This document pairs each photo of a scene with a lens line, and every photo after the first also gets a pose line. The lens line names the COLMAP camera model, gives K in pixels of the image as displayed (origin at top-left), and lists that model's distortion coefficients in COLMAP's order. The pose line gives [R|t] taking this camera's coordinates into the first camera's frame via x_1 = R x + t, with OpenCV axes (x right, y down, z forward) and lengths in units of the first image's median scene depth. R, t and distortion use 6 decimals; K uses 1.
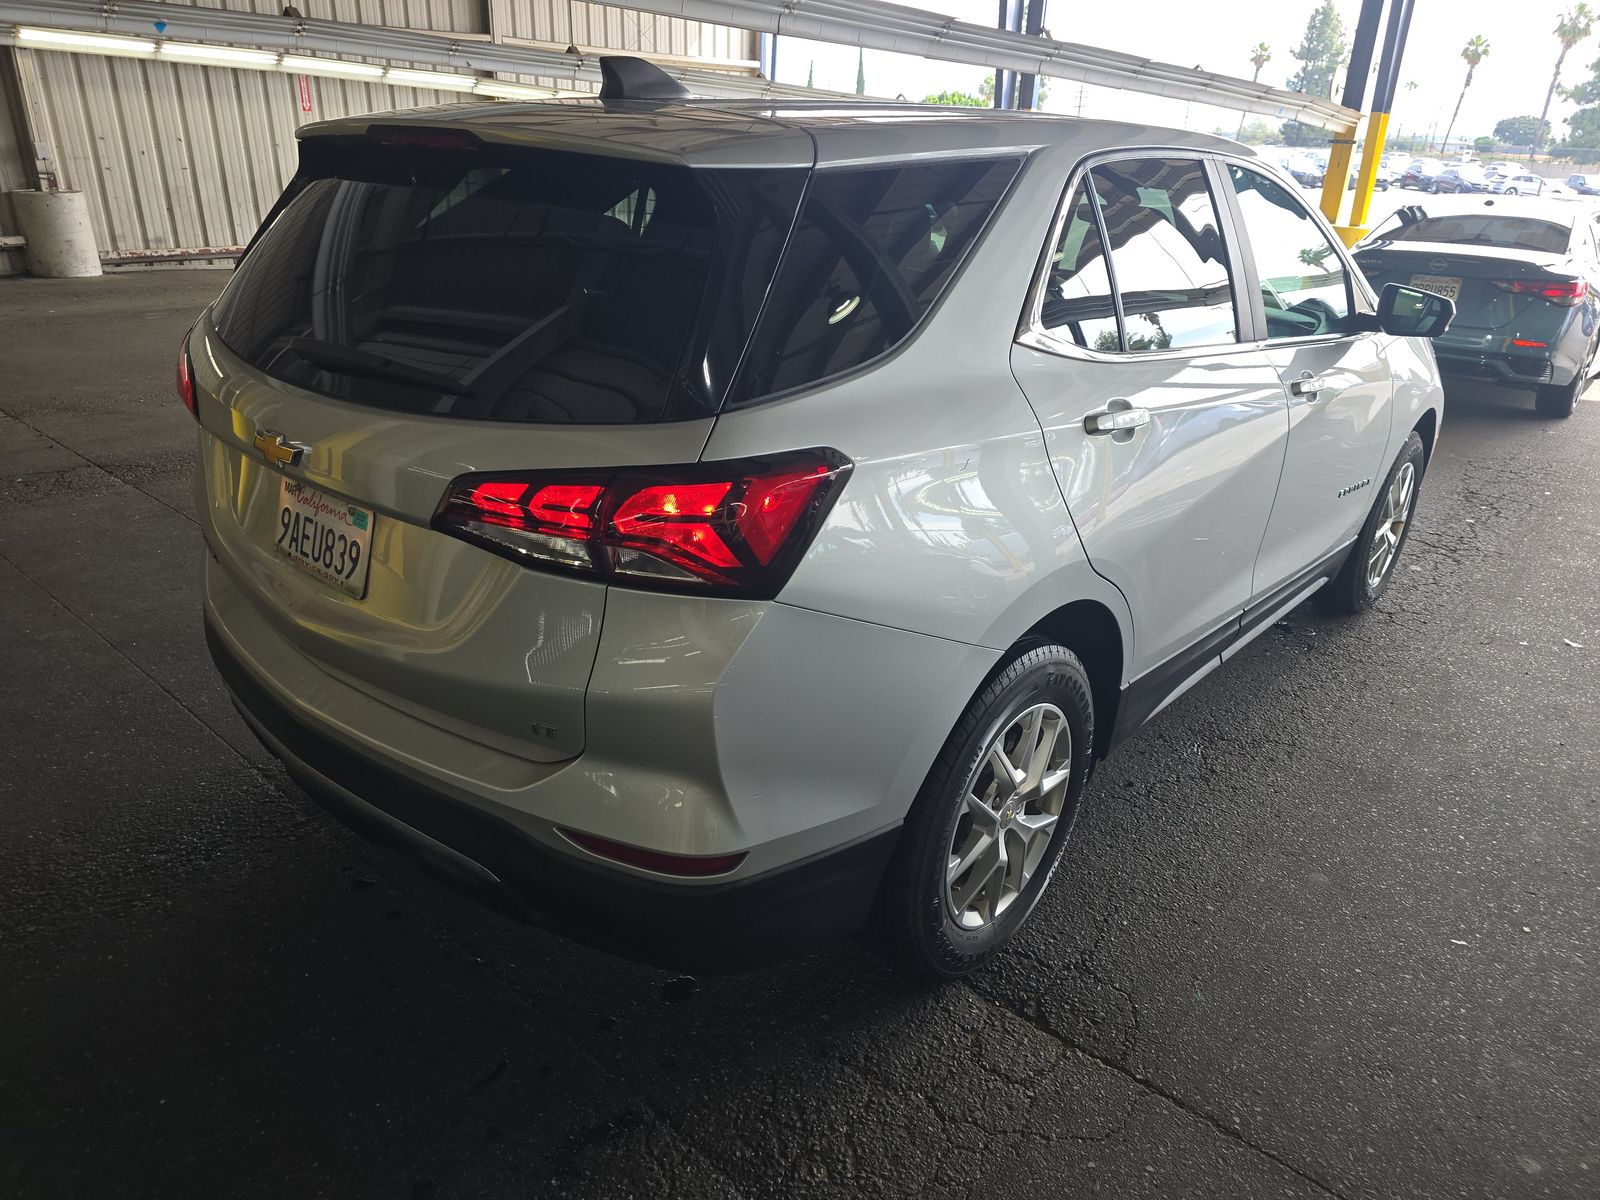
lens RADIAL K [[1077.2, 0, 798.0], [0, 1077.2, 599.1], [0, 0, 1]] dist [0.030173, -0.022983]
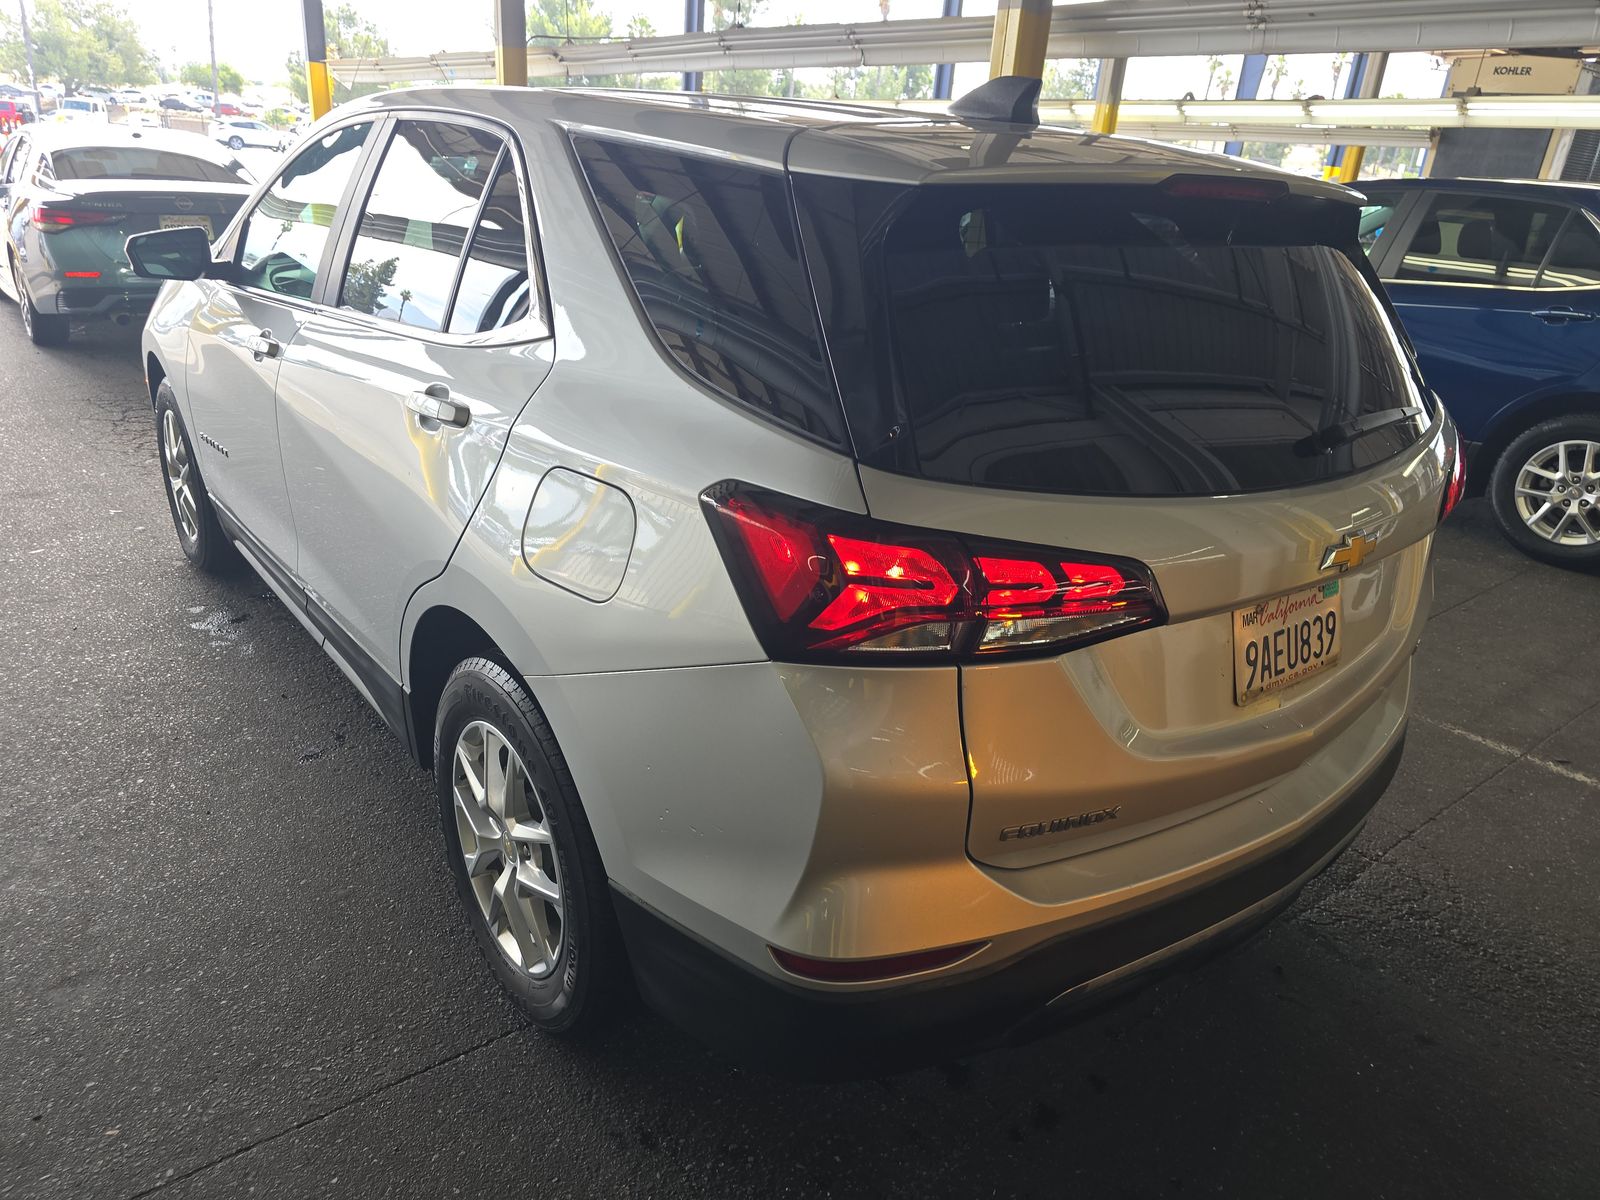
lens RADIAL K [[1077.2, 0, 793.2], [0, 1077.2, 598.4], [0, 0, 1]] dist [0.030173, -0.022983]
pose [[0.199856, -0.395889, 0.896286, -1.939267], [0.324879, 0.889769, 0.320569, -0.753933], [-0.924398, 0.227117, 0.306442, 1.614577]]
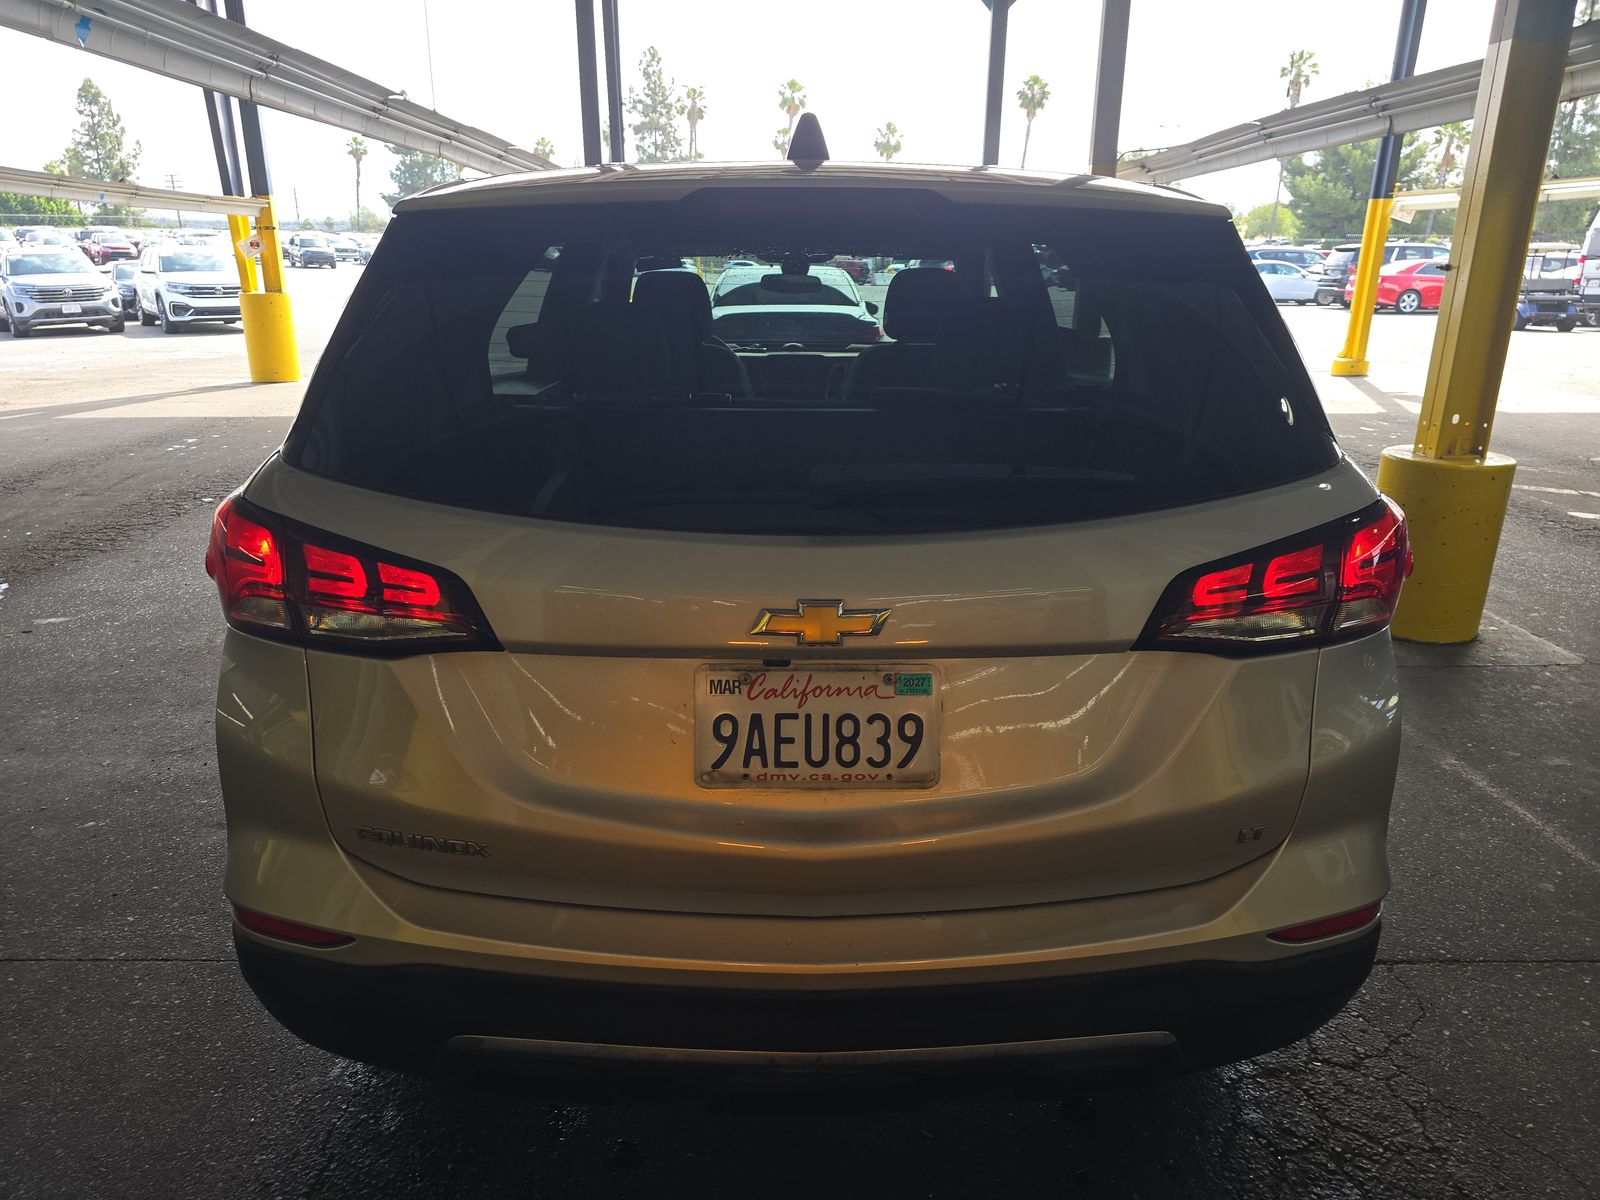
lens RADIAL K [[1077.2, 0, 800.0], [0, 1077.2, 600.4], [0, 0, 1]] dist [0.030173, -0.022983]
pose [[0.746233, -0.237062, 0.622044, -1.298204], [0.279851, 0.959575, 0.029972, -0.247144], [-0.604003, 0.151713, 0.782409, 0.619627]]
